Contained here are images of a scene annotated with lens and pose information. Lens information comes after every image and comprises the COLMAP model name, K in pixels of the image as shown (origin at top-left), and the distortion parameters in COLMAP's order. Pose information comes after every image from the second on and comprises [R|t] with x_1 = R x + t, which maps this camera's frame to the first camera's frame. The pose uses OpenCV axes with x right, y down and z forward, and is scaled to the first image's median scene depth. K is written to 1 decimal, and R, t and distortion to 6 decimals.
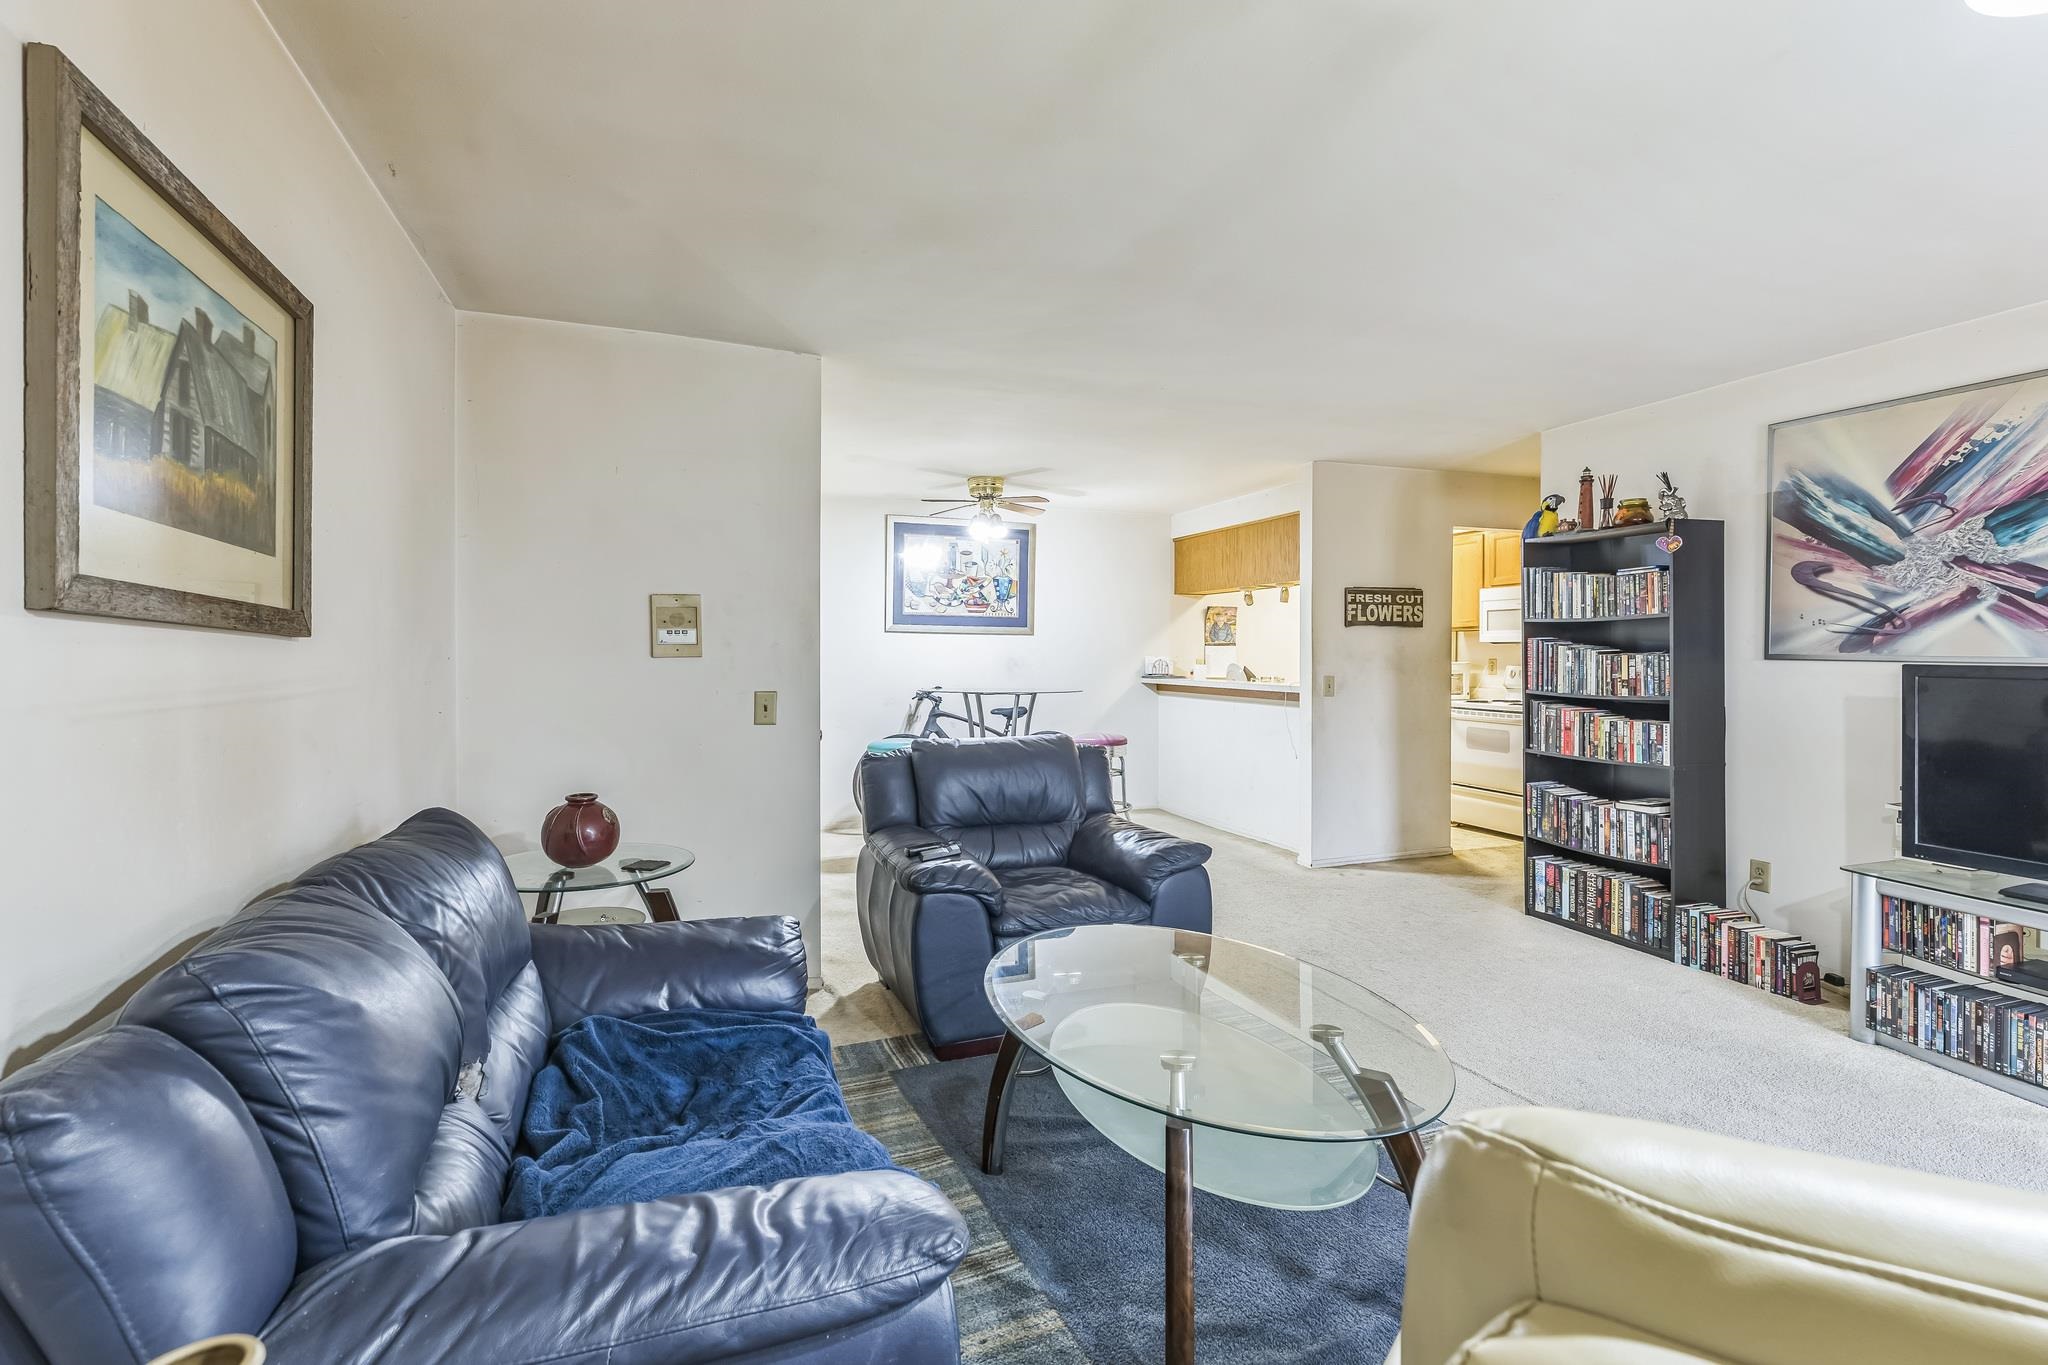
lens RADIAL K [[937.8, 0, 1037.3], [0, 937.8, 670.4], [0, 0, 1]] dist [0.004376, -0.000449]
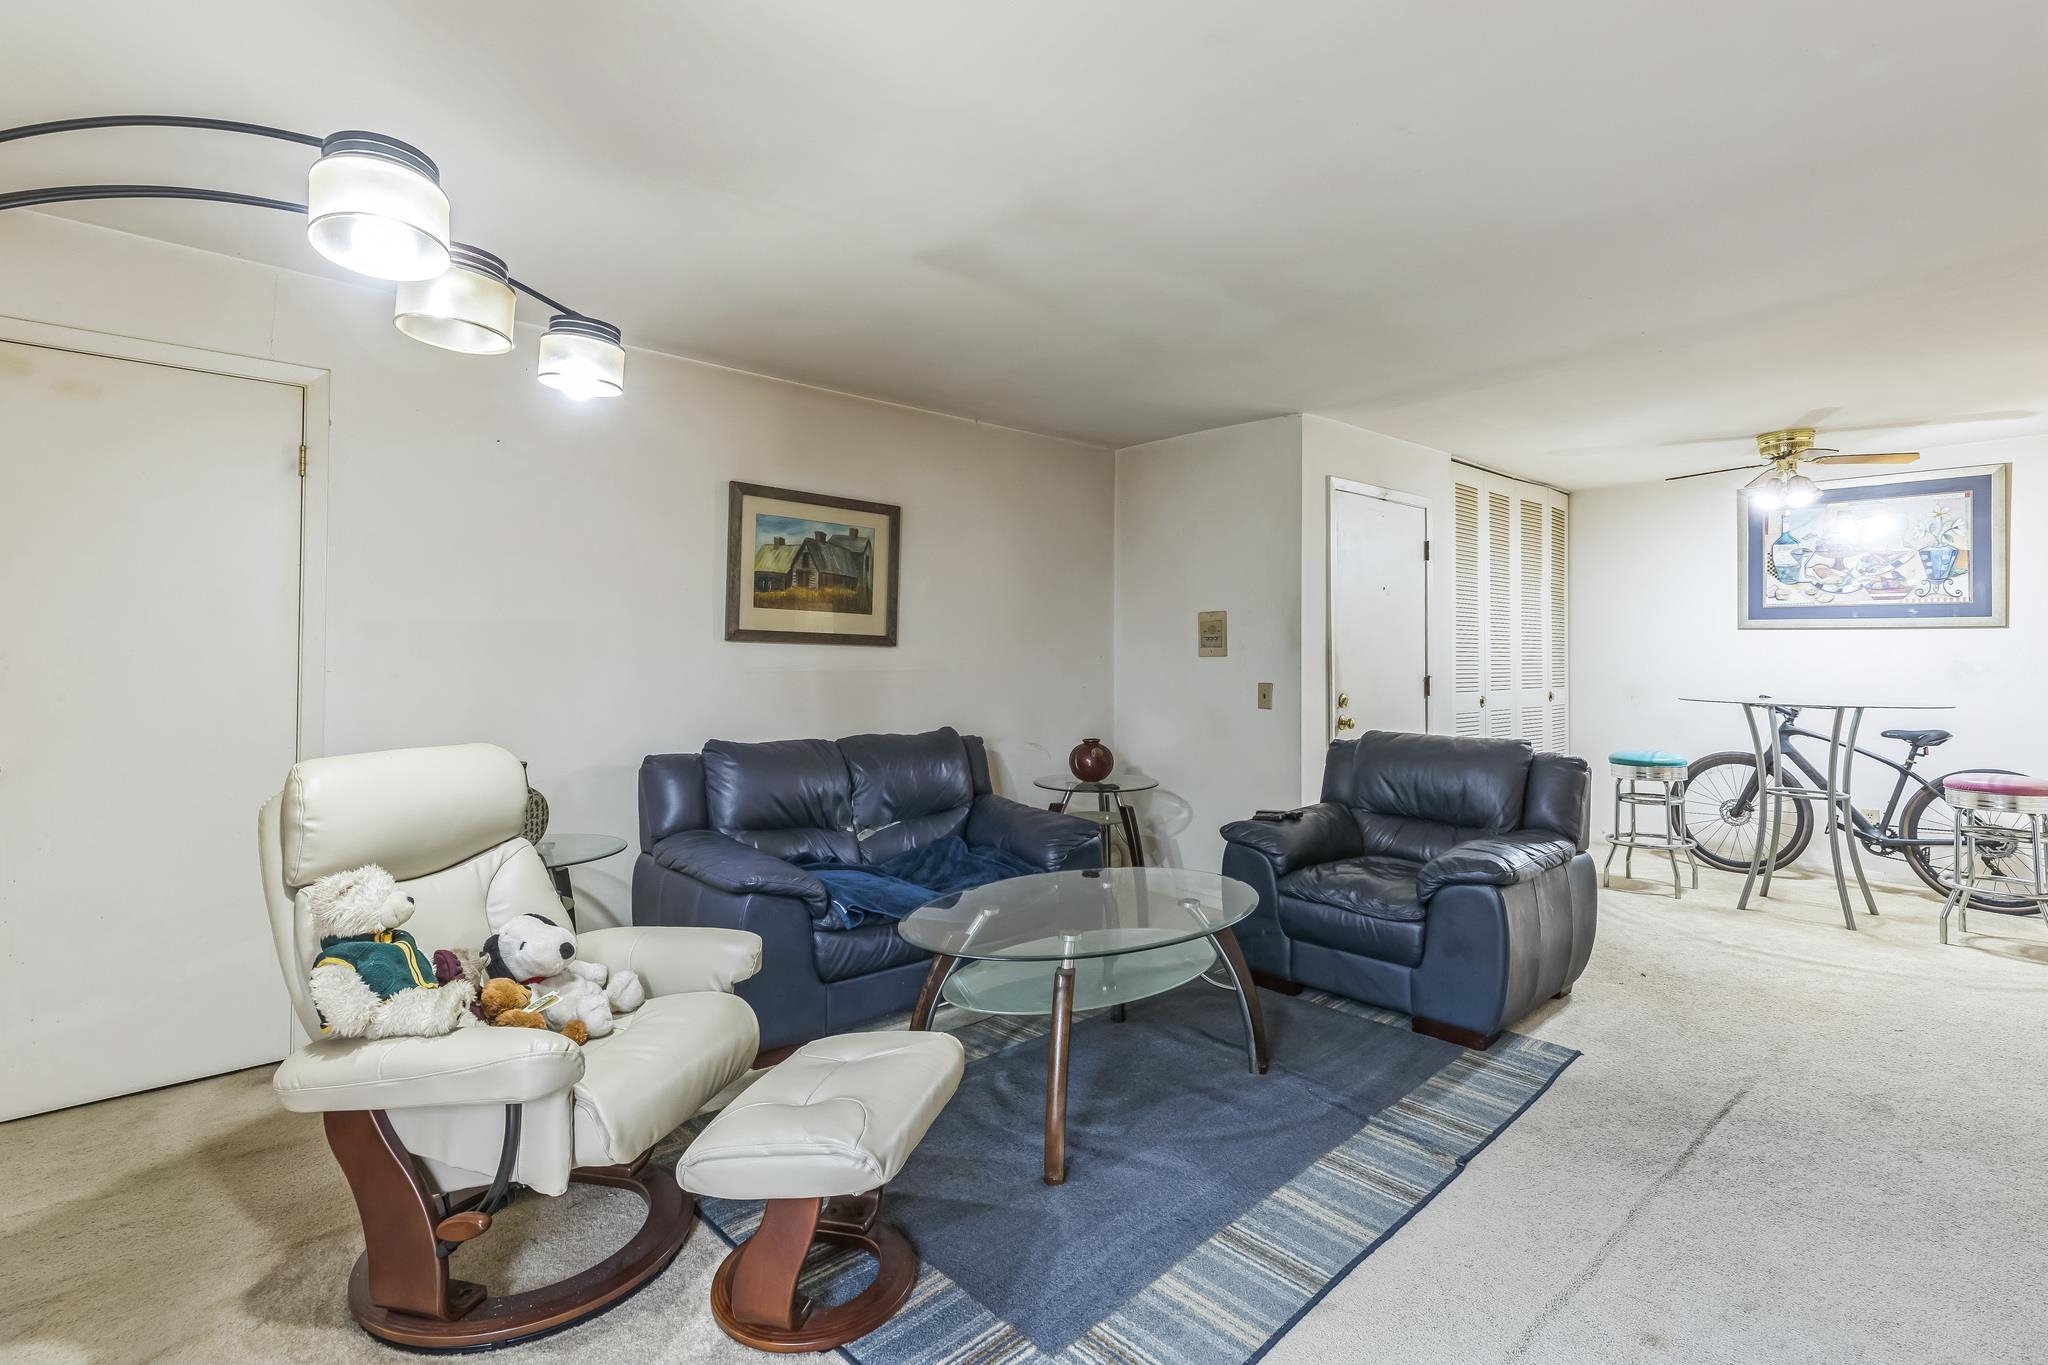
lens RADIAL K [[937.8, 0, 1032.6], [0, 937.8, 636.2], [0, 0, 1]] dist [0.004376, -0.000449]
pose [[0.345595, -0.020682, -0.938156, 0.560871], [-0.017133, 0.999451, -0.028345, -0.000157], [0.938227, 0.025870, 0.345051, 0.161933]]
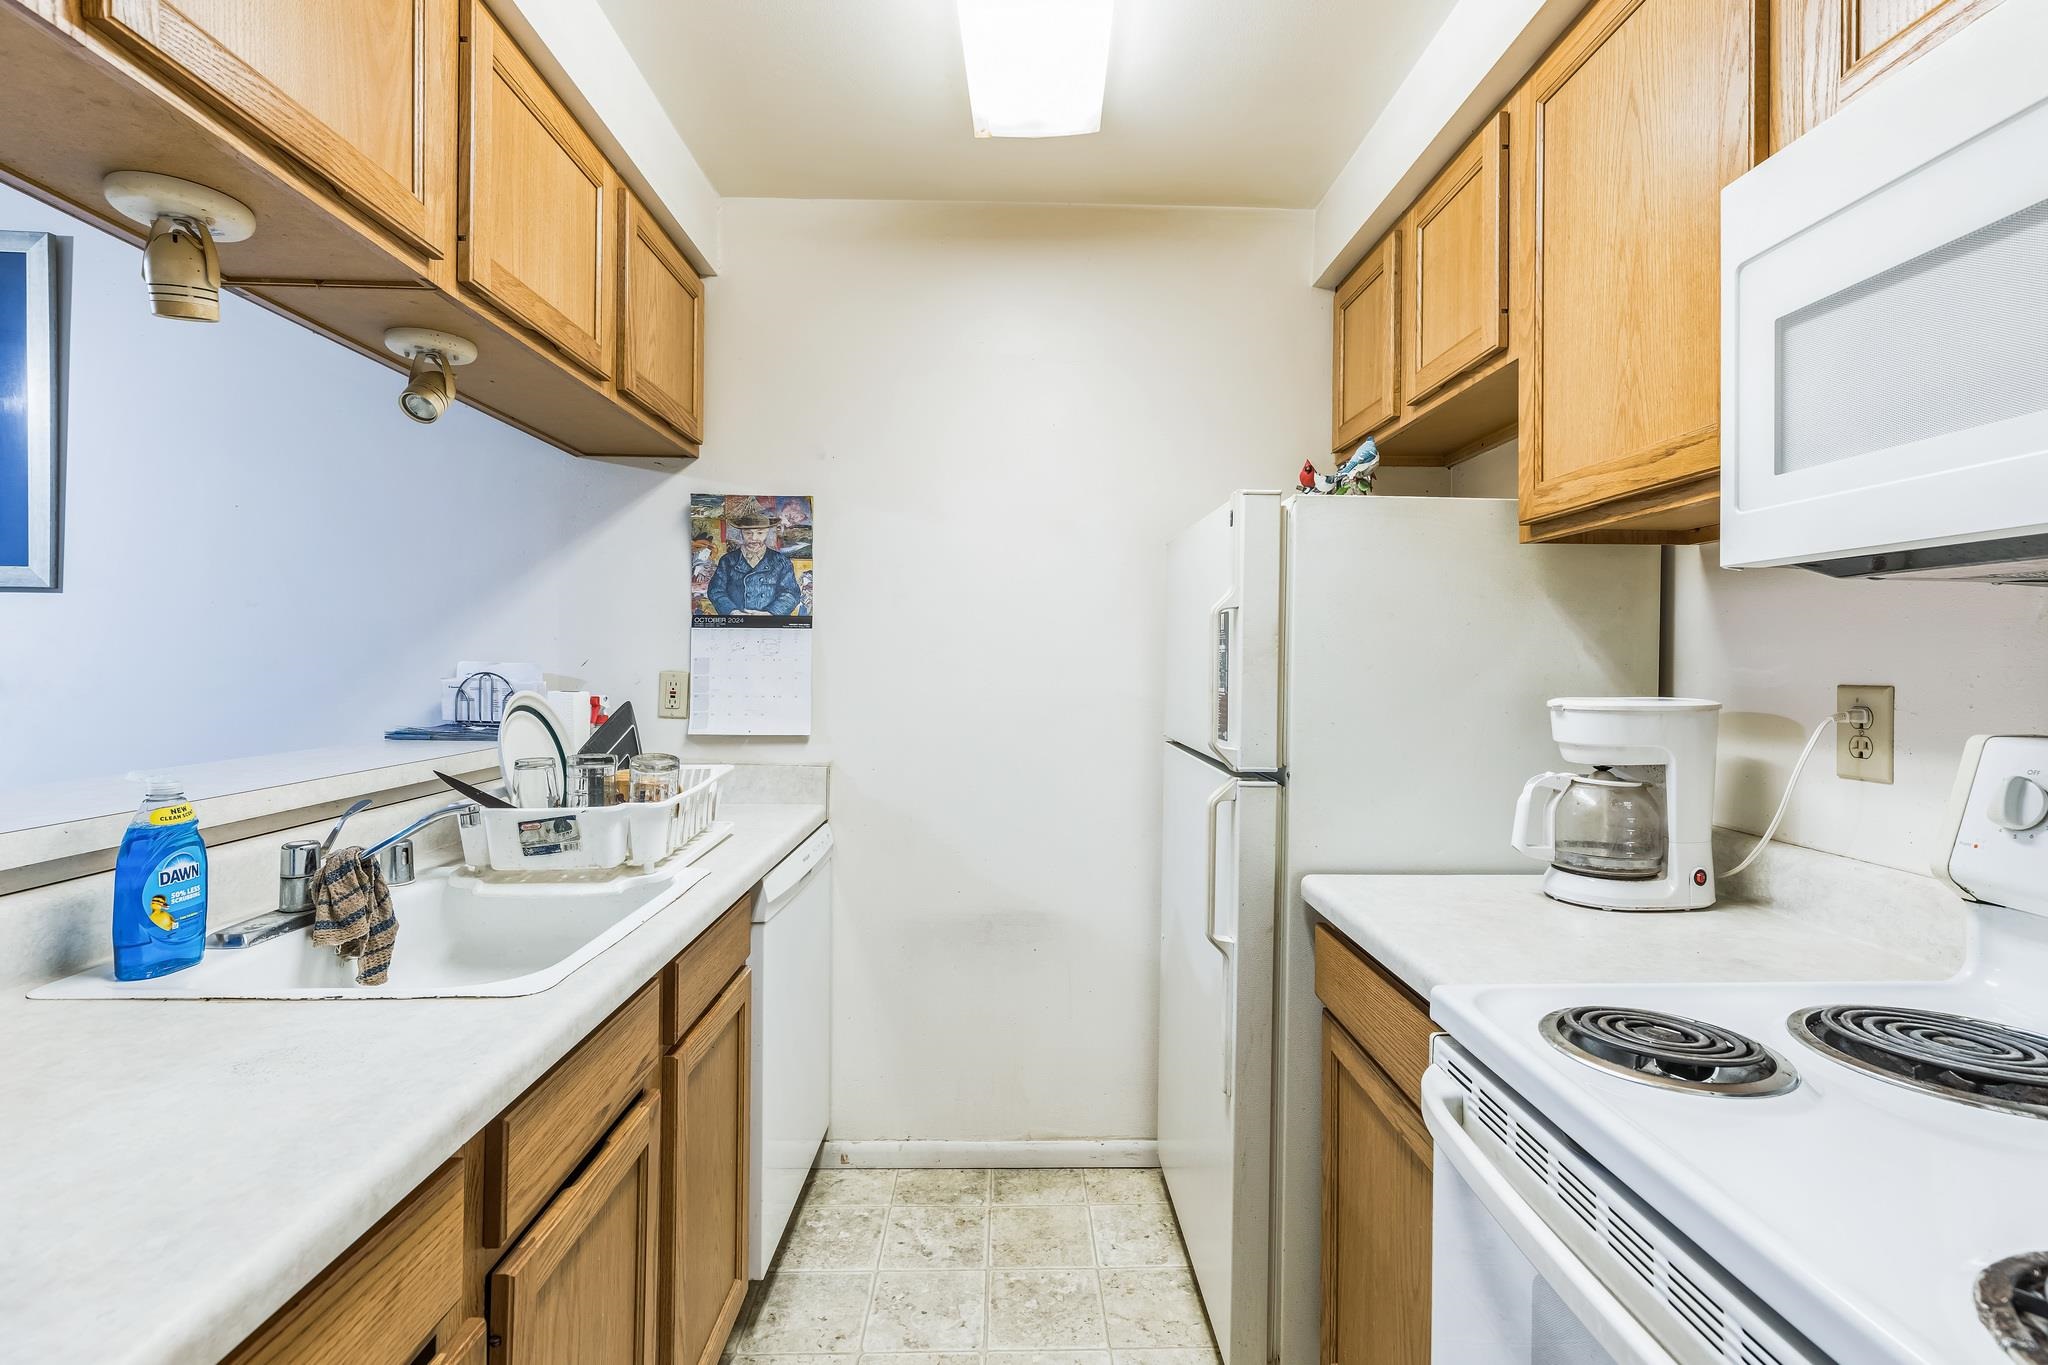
lens RADIAL K [[937.8, 0, 1051.3], [0, 937.8, 658.7], [0, 0, 1]] dist [0.004376, -0.000449]
pose [[0.947870, 0.003788, -0.318636, 0.591494], [-0.011263, 0.999703, -0.021619, -0.017807], [0.318459, 0.024081, 0.947631, 1.174202]]
